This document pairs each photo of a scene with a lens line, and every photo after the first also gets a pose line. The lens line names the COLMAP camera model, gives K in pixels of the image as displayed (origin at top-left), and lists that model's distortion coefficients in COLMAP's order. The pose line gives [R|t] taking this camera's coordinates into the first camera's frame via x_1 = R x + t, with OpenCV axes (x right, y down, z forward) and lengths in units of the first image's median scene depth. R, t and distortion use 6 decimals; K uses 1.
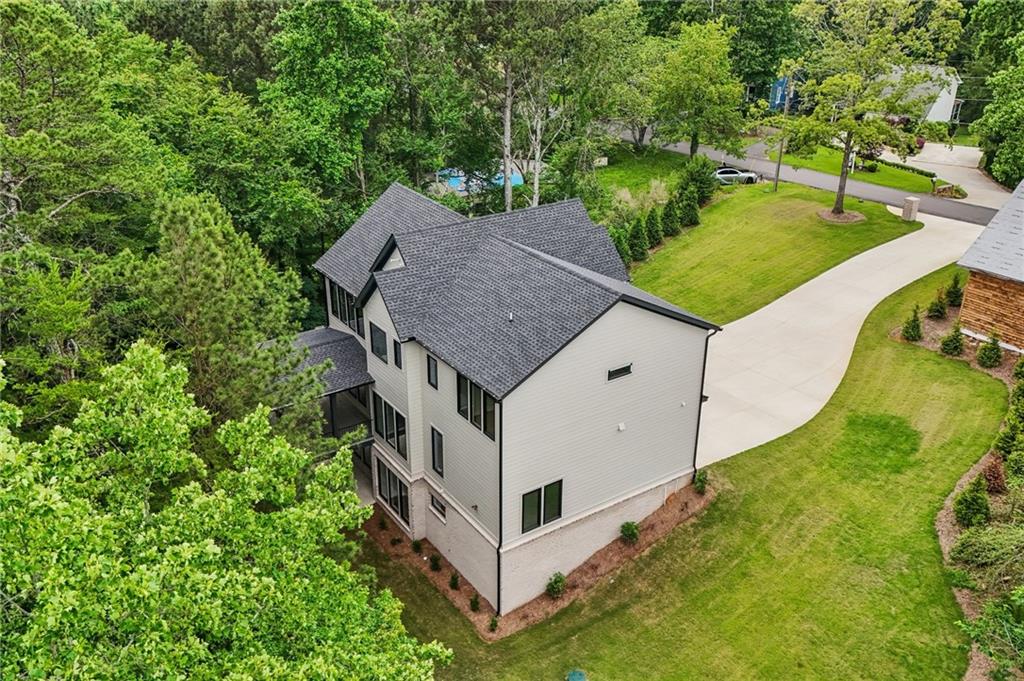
lens RADIAL K [[934.5, 0, 512.0], [0, 934.5, 340.5], [0, 0, 1]] dist [-0.001278, -0.002219]
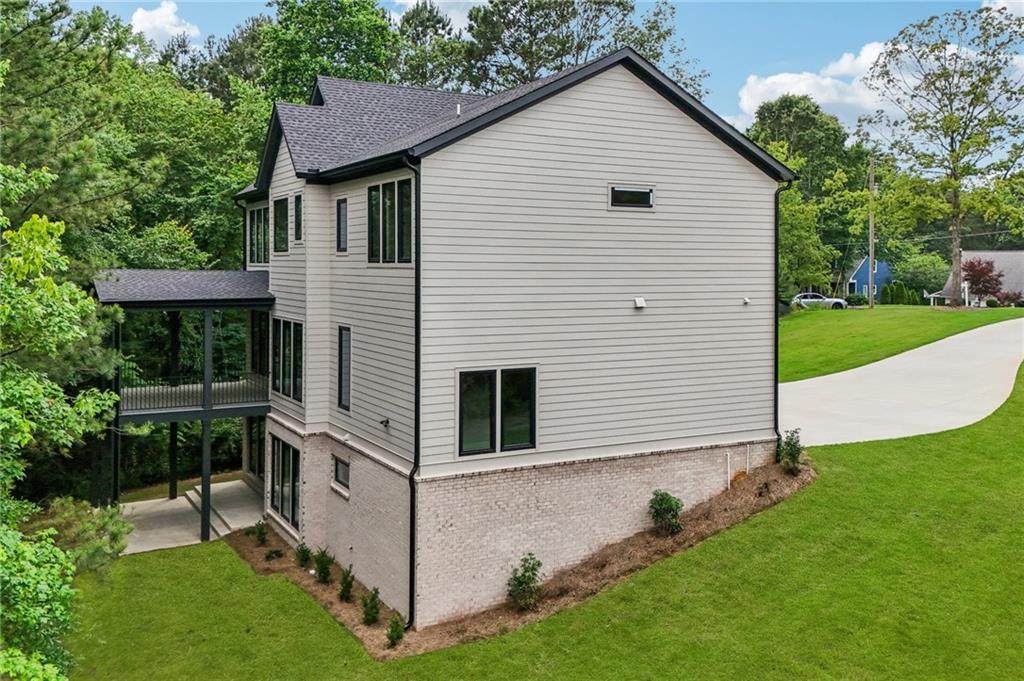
lens RADIAL K [[906.4, 0, 512.0], [0, 906.4, 340.5], [0, 0, 1]] dist [0.057675, -0.007372]
pose [[0.994638, 0.000025, -0.103416, 0.094169], [-0.044215, 0.904095, -0.425038, 0.359504], [0.093487, 0.427331, 0.899249, 0.471729]]
